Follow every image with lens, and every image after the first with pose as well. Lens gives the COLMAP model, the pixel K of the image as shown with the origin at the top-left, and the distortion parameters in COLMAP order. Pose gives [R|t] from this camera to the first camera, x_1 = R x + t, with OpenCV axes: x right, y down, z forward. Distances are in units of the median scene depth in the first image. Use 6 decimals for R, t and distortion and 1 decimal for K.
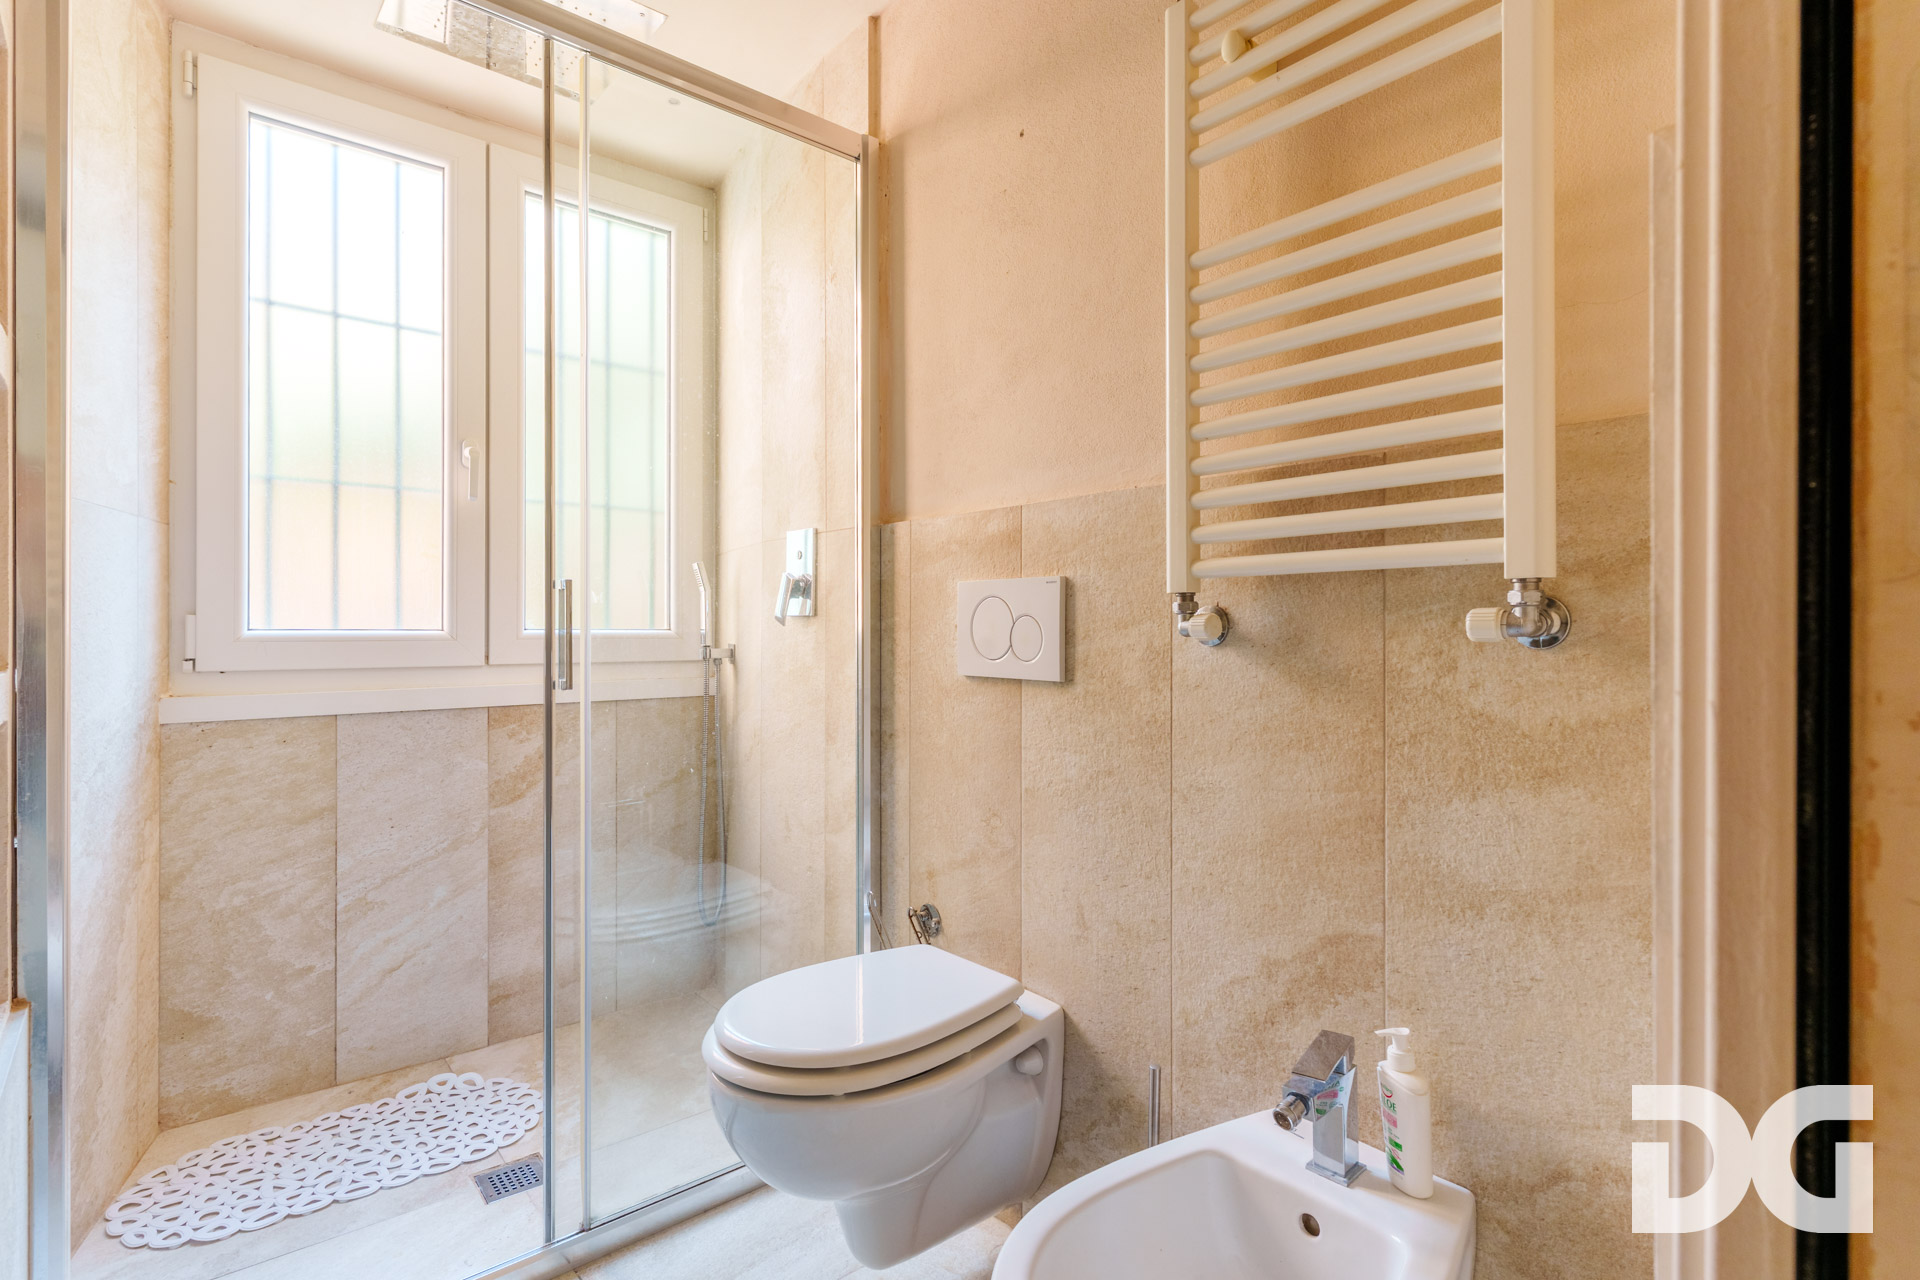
lens RADIAL K [[937.5, 0, 967.4], [0, 937.5, 636.6], [0, 0, 1]] dist [-0.000588, 0.001005]
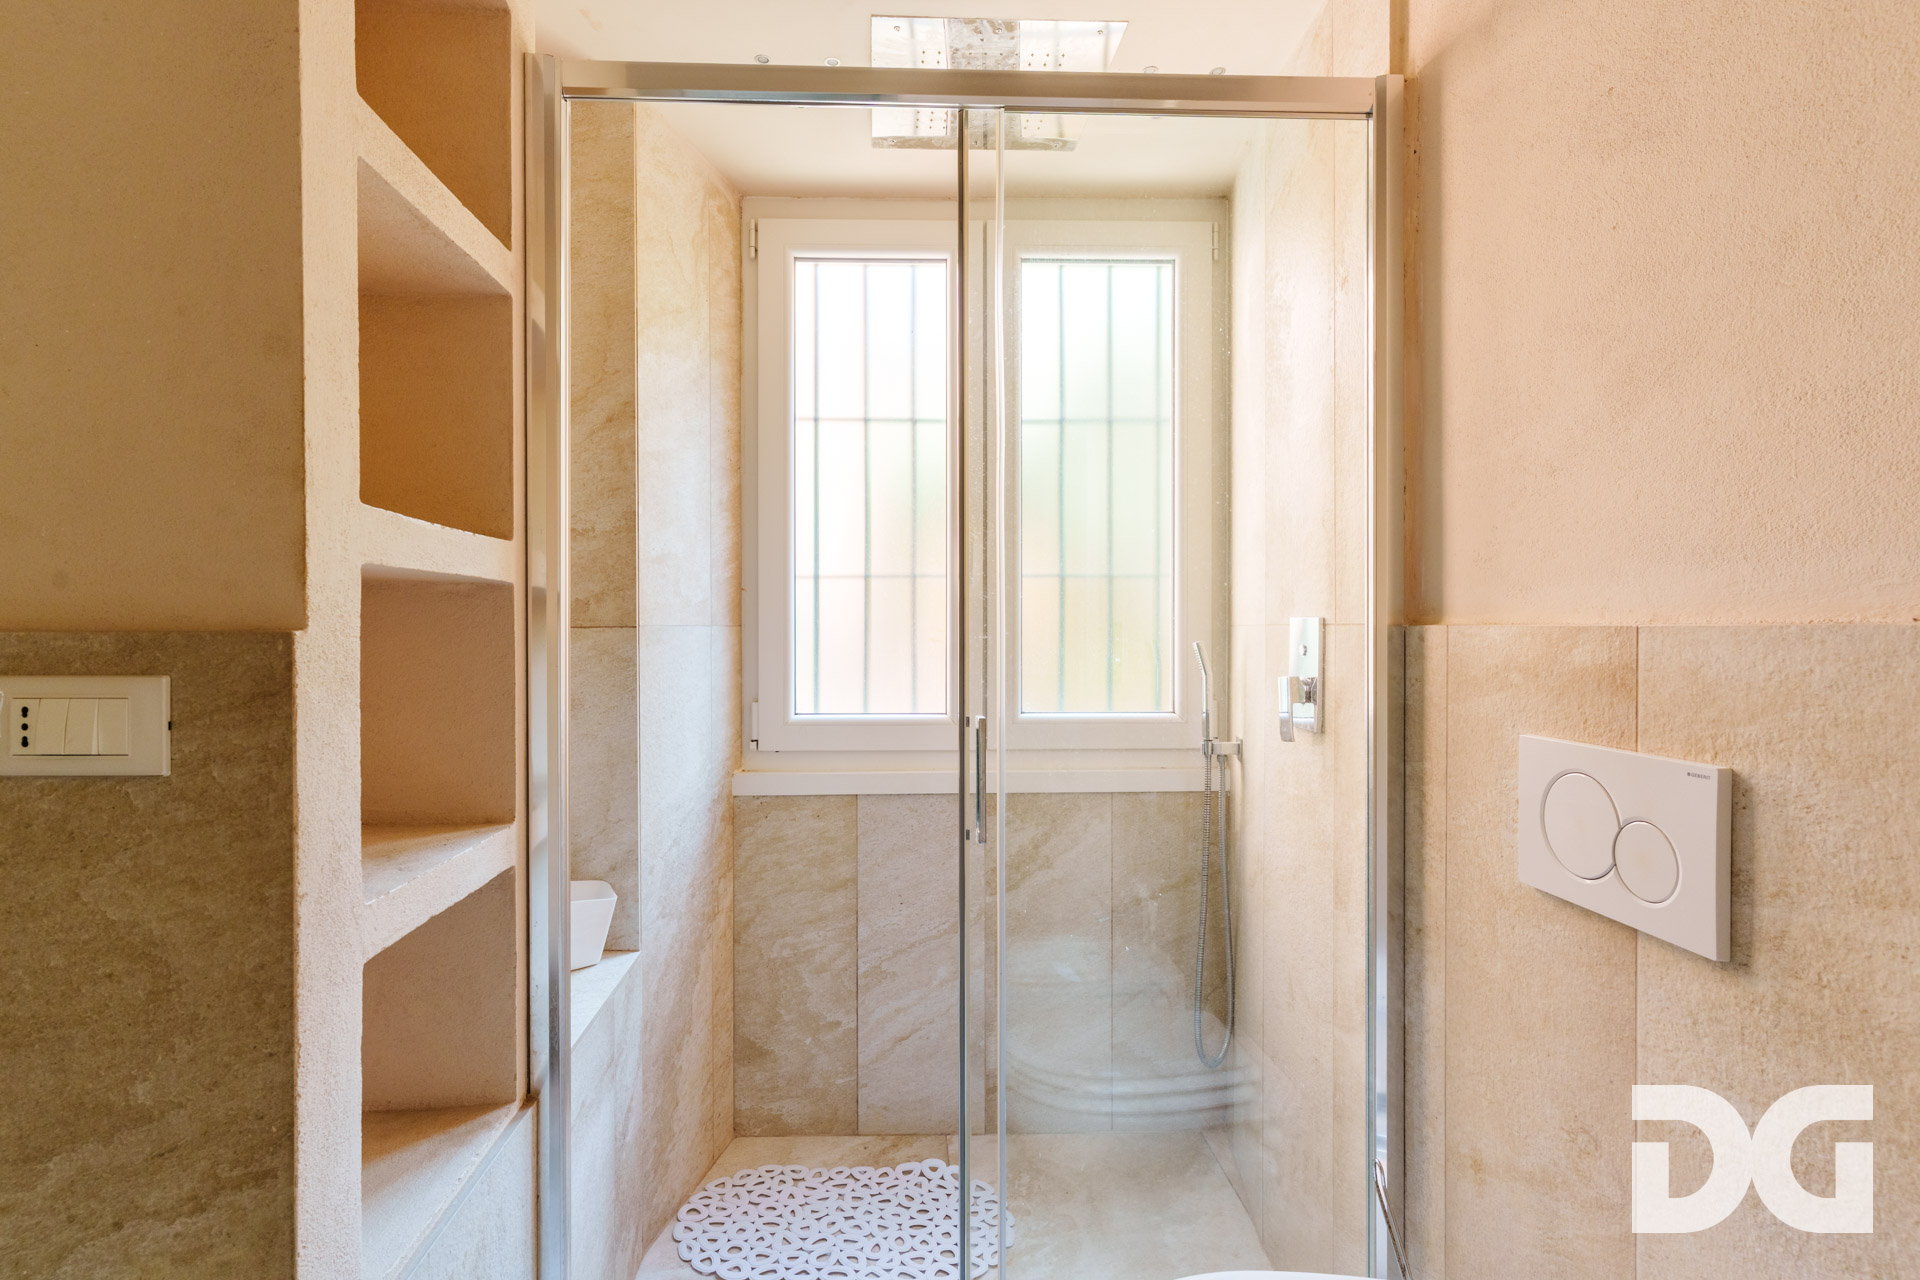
lens RADIAL K [[937.5, 0, 910.6], [0, 937.5, 643.3], [0, 0, 1]] dist [-0.000588, 0.001005]
pose [[0.780624, 0.004140, -0.624987, 0.054586], [0.000184, 0.999977, 0.006853, -0.106161], [0.625001, -0.005465, 0.780605, 0.211233]]
